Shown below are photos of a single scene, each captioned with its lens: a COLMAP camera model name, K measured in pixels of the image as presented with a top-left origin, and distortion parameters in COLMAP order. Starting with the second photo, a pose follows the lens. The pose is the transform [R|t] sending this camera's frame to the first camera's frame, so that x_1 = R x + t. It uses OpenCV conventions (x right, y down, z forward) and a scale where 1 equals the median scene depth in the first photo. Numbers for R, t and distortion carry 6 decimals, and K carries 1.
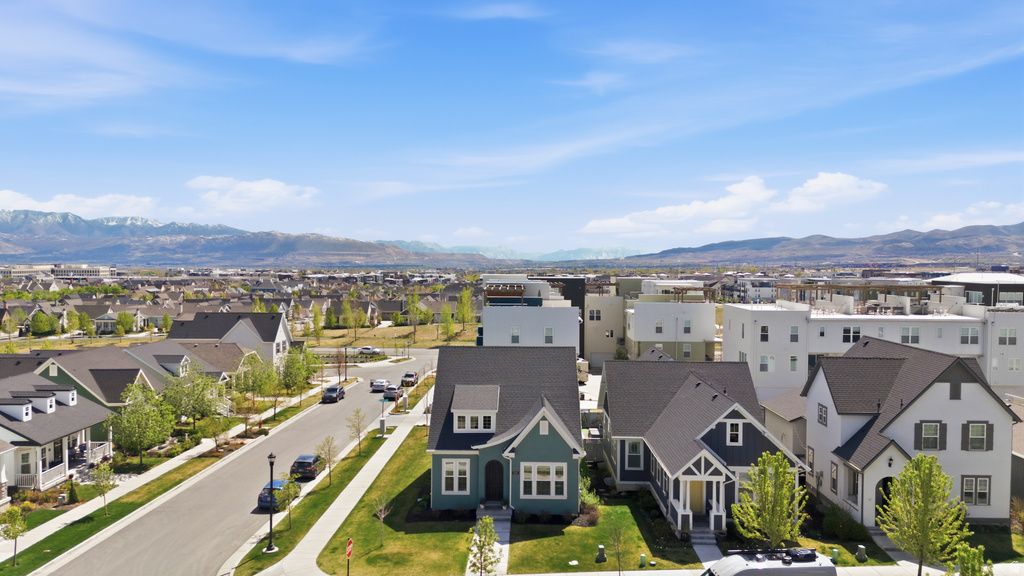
lens RADIAL K [[743.7, 0, 512.0], [0, 743.7, 288.0], [0, 0, 1]] dist [0.103306, -0.122556]
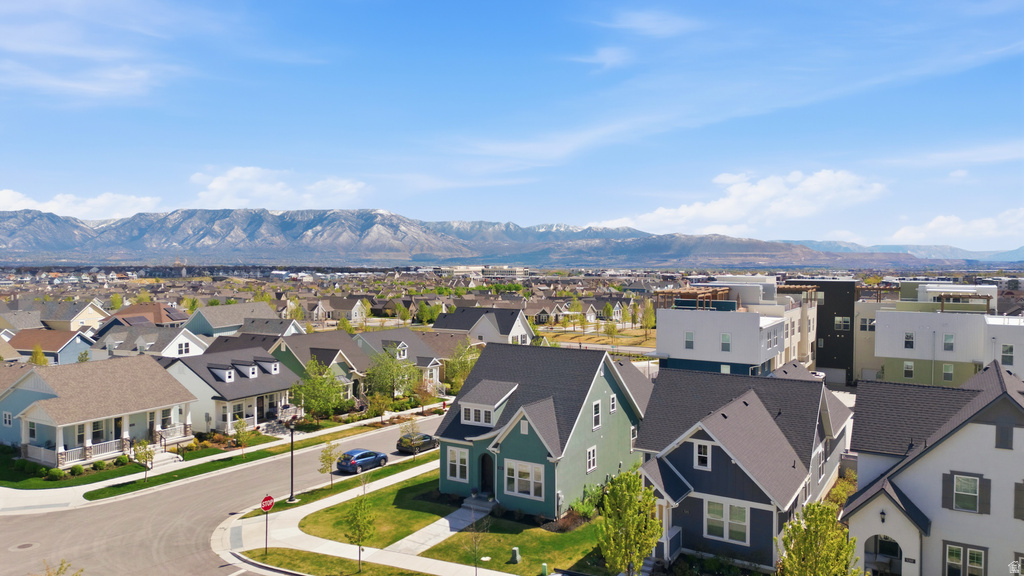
lens RADIAL K [[743.7, 0, 512.0], [0, 743.7, 288.0], [0, 0, 1]] dist [0.103306, -0.122556]
pose [[0.867249, 0.016521, -0.497601, 0.518792], [-0.017276, 0.999846, 0.003087, -0.003909], [0.497575, 0.005919, 0.867401, 0.112857]]
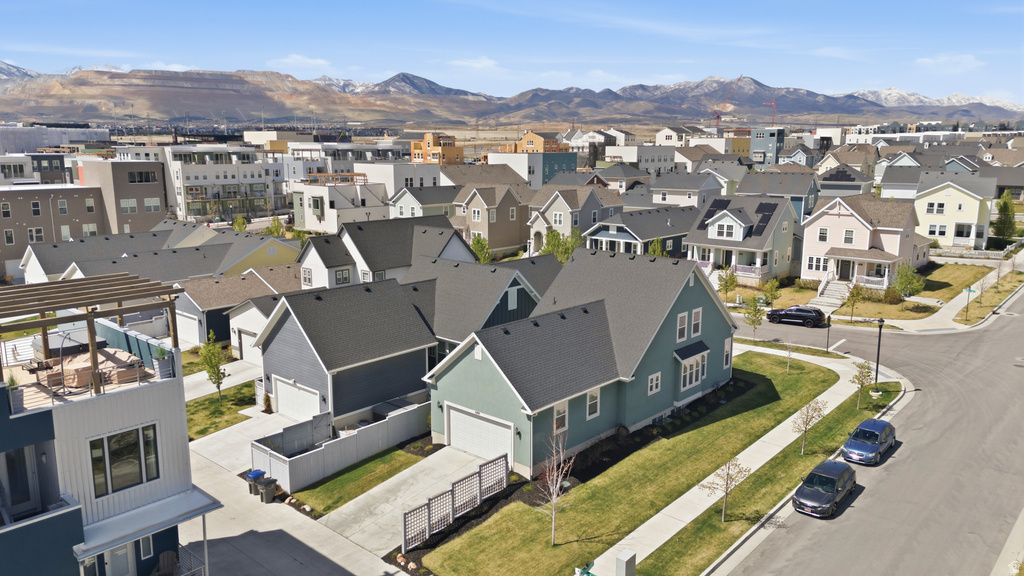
lens RADIAL K [[743.7, 0, 512.0], [0, 743.7, 288.0], [0, 0, 1]] dist [0.103306, -0.122556]
pose [[-0.751174, -0.122509, 0.648637, -0.597179], [0.023836, 0.976952, 0.212122, -0.102349], [-0.659674, 0.174801, -0.730941, 2.070406]]
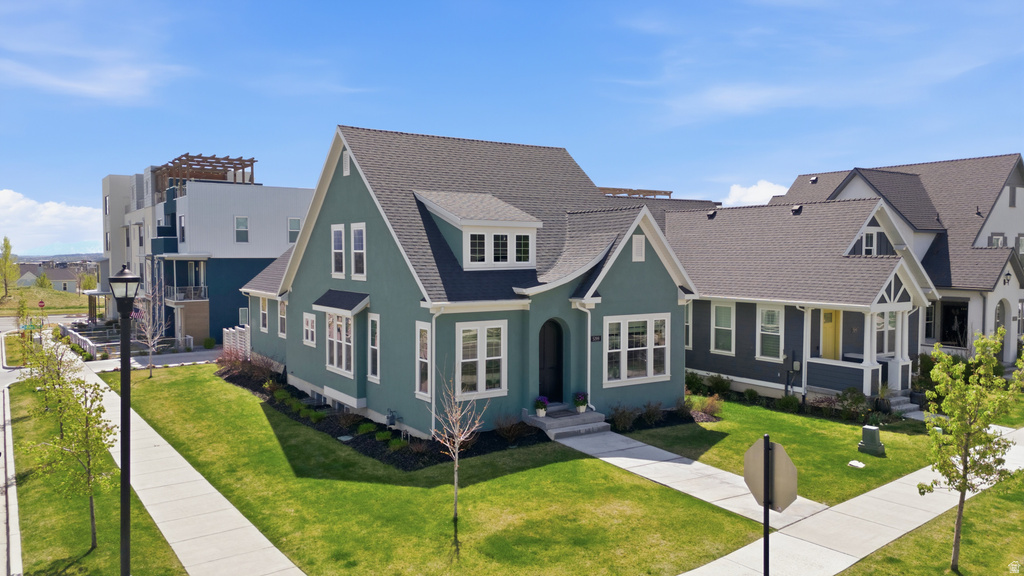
lens RADIAL K [[743.7, 0, 512.0], [0, 743.7, 288.0], [0, 0, 1]] dist [0.103306, -0.122556]
pose [[0.824447, -0.030655, 0.565108, -0.318912], [0.025177, 0.999530, 0.017489, 0.200130], [-0.565378, -0.000191, 0.824832, 0.610581]]
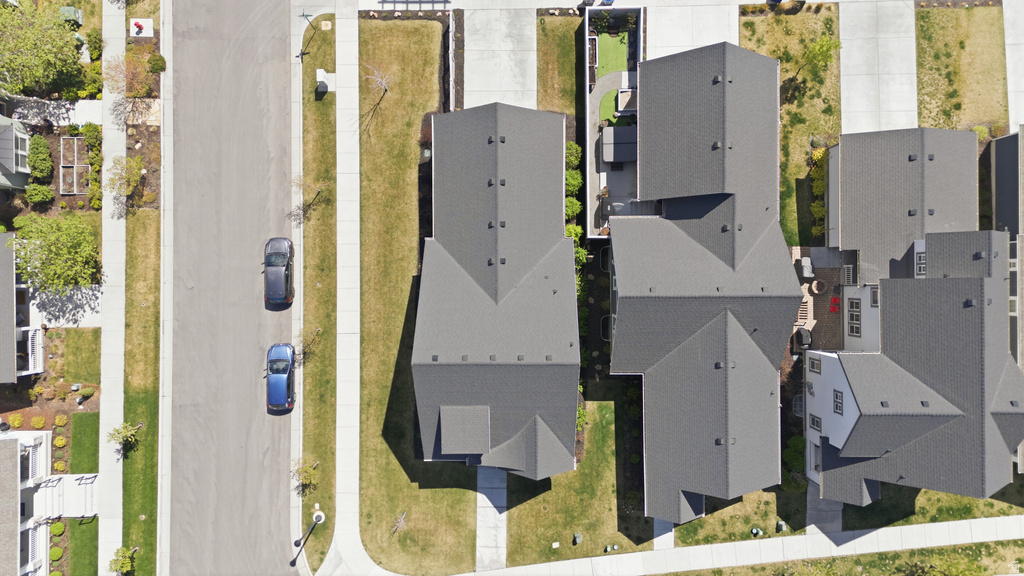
lens RADIAL K [[743.7, 0, 512.0], [0, 743.7, 288.0], [0, 0, 1]] dist [0.103306, -0.122556]
pose [[0.999589, -0.020327, -0.020226, 0.034618], [0.020975, 0.037313, 0.999083, -0.829498], [-0.019554, -0.999097, 0.037724, 1.189735]]
